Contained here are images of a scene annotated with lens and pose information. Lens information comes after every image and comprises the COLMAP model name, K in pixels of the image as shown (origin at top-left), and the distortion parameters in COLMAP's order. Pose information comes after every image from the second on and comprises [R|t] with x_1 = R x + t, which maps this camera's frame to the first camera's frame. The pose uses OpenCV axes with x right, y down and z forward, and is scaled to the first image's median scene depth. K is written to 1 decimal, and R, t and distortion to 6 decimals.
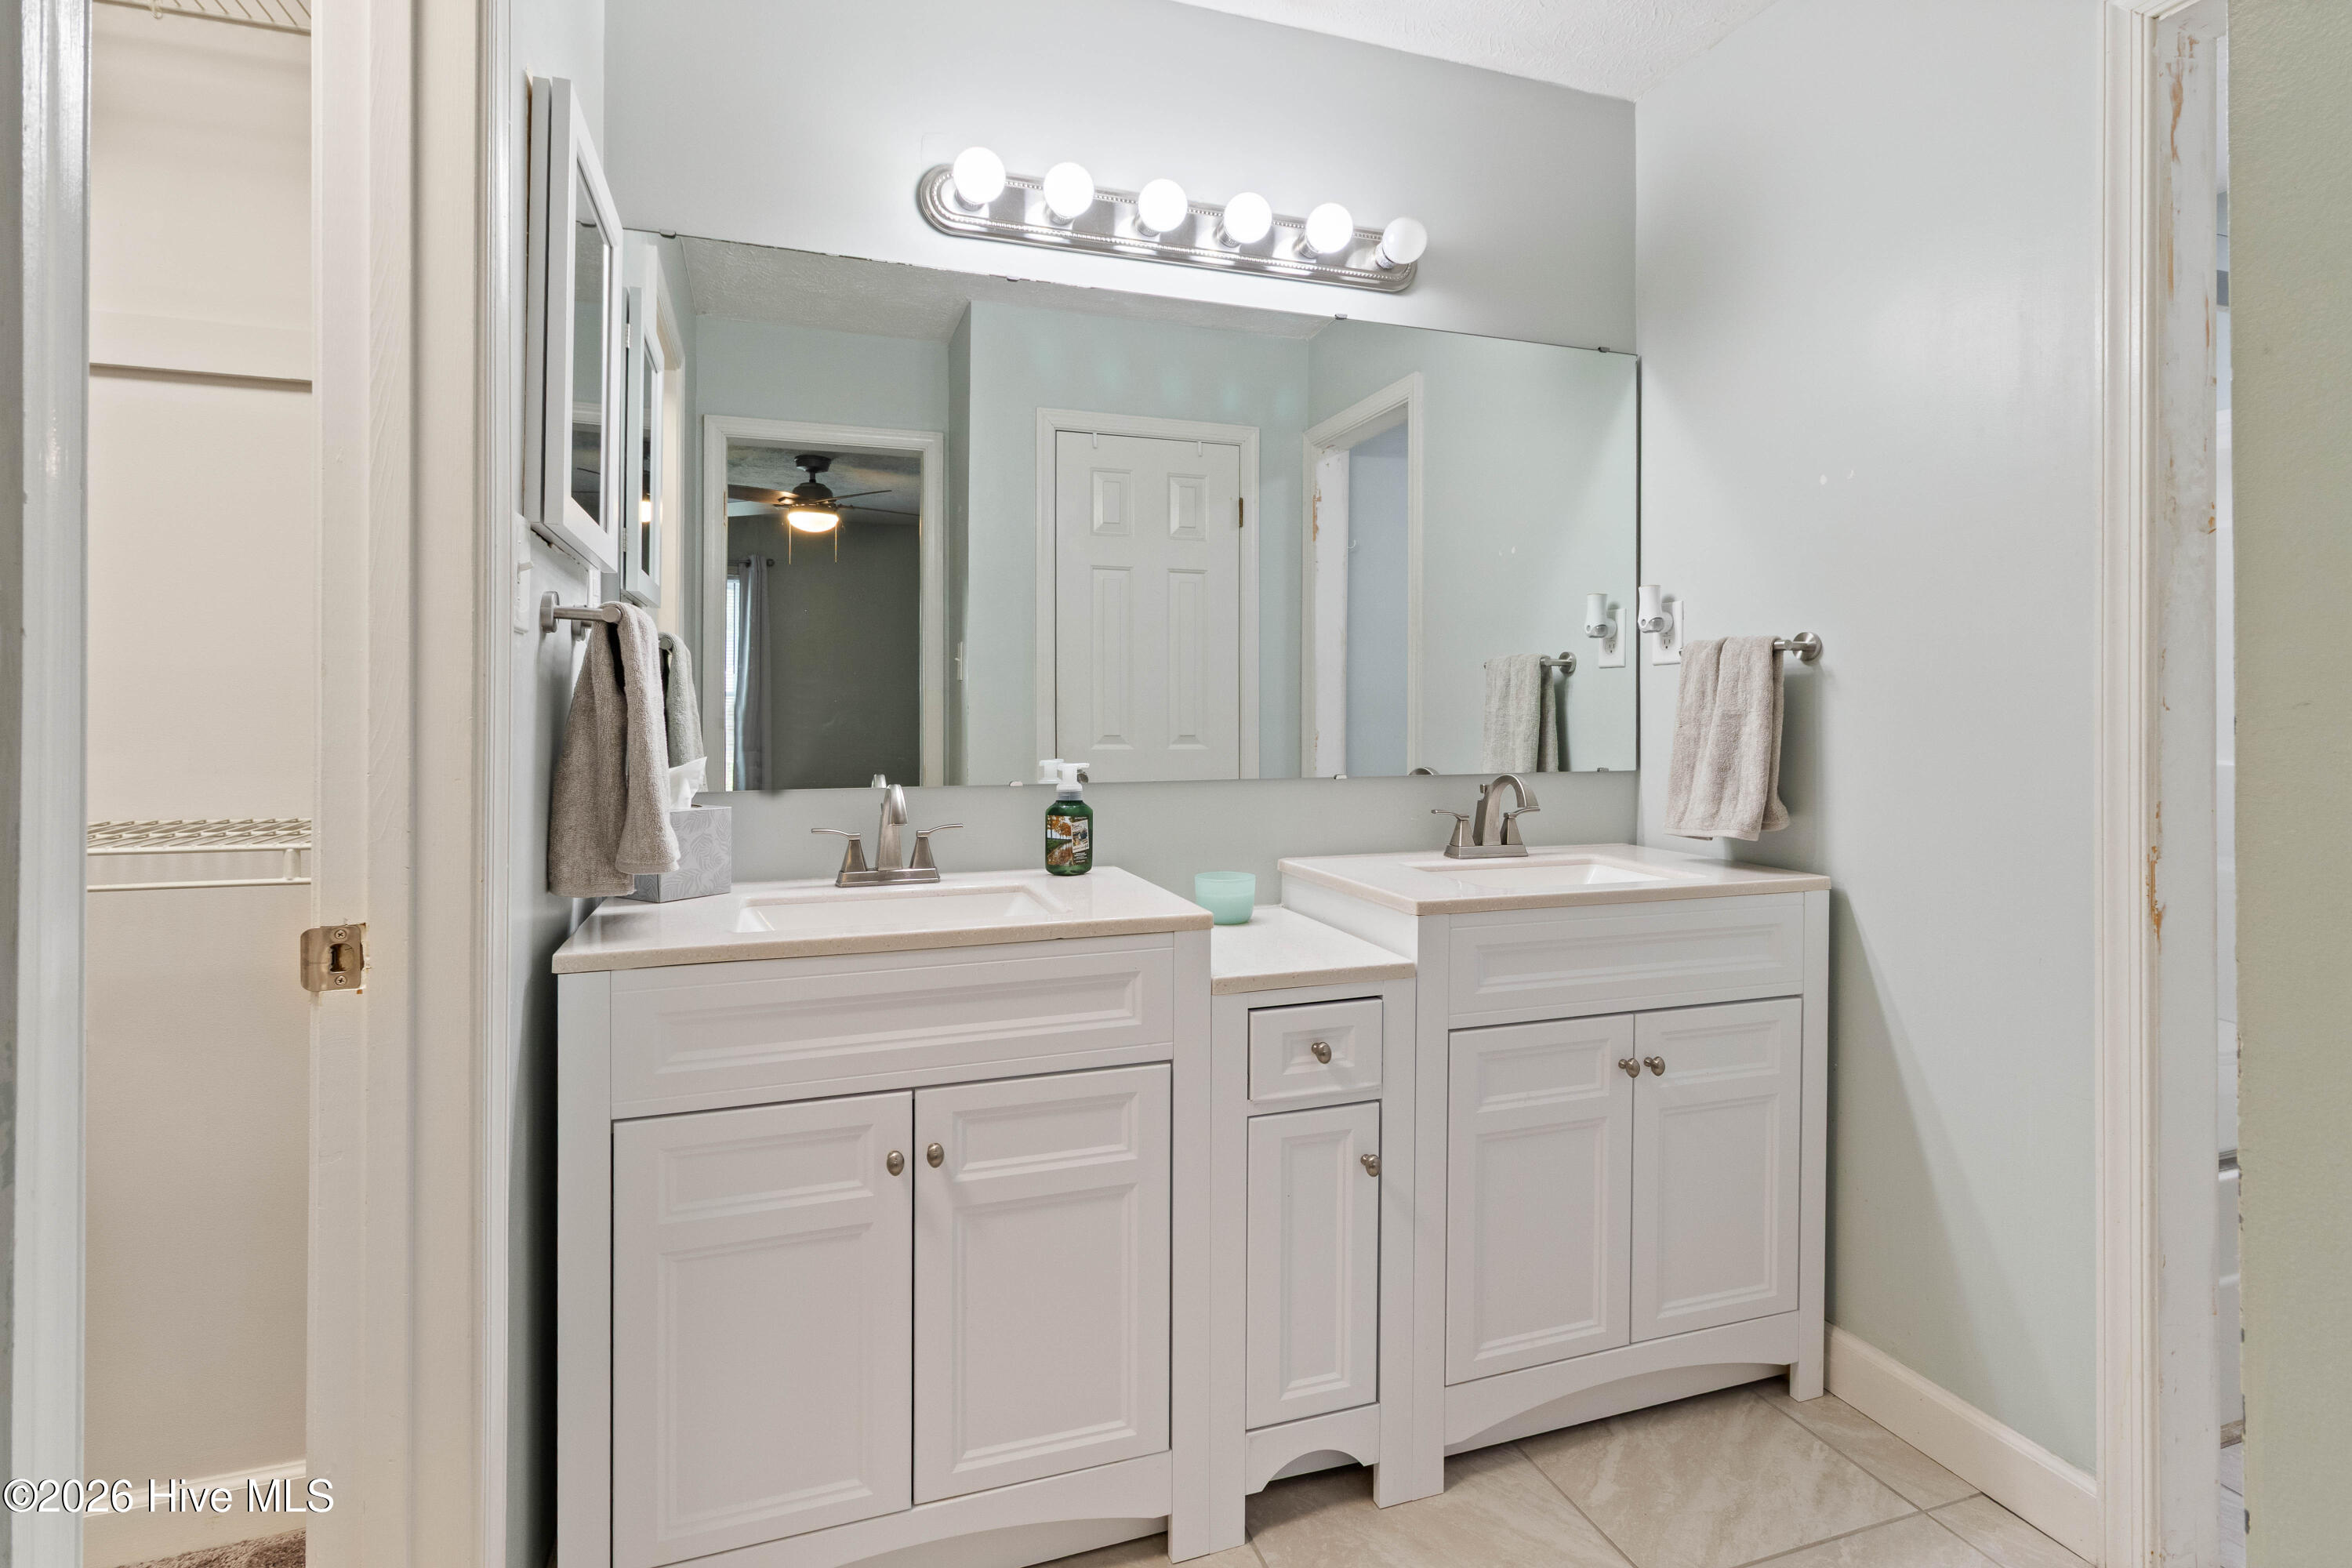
lens RADIAL K [[1105.8, 0, 1171.5], [0, 1105.8, 711.3], [0, 0, 1]] dist [0.003261, 0.000884]
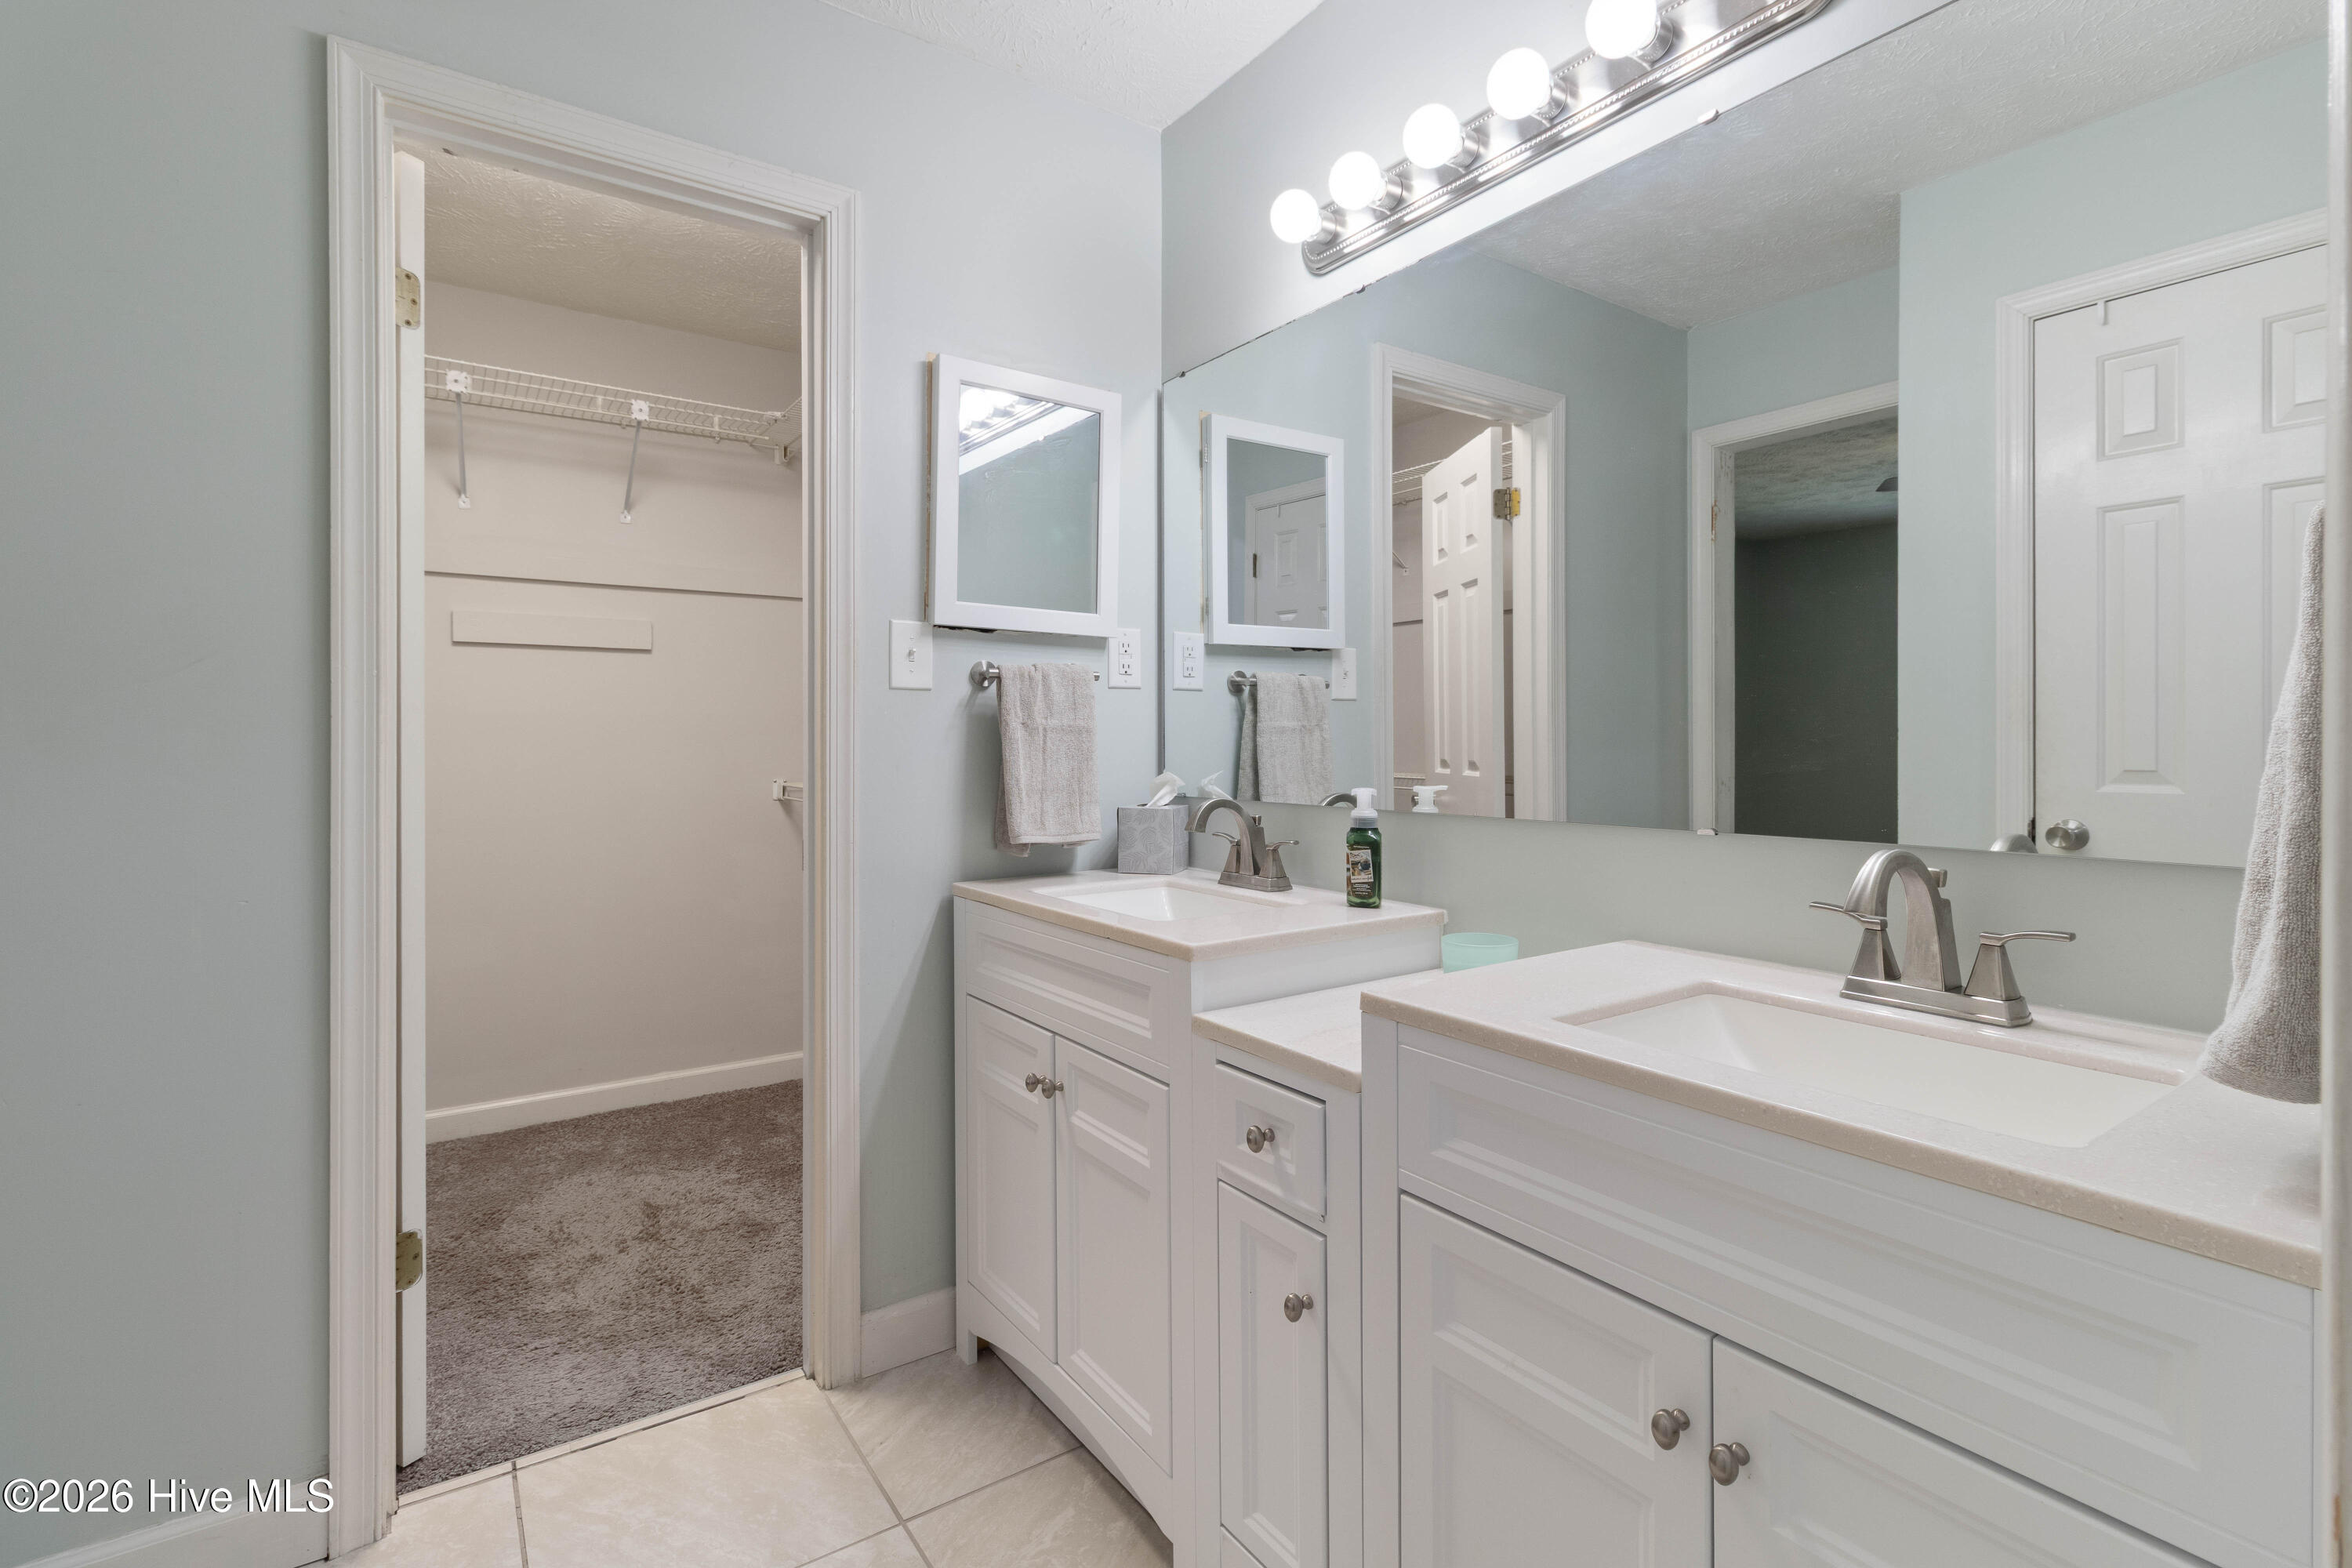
lens RADIAL K [[1105.8, 0, 1219.4], [0, 1105.8, 744.2], [0, 0, 1]] dist [0.003261, 0.000884]
pose [[0.297094, 0.000945, -0.954848, 0.881050], [0.004021, 0.999989, 0.002241, 0.008313], [0.954840, -0.004506, 0.297087, 0.691433]]
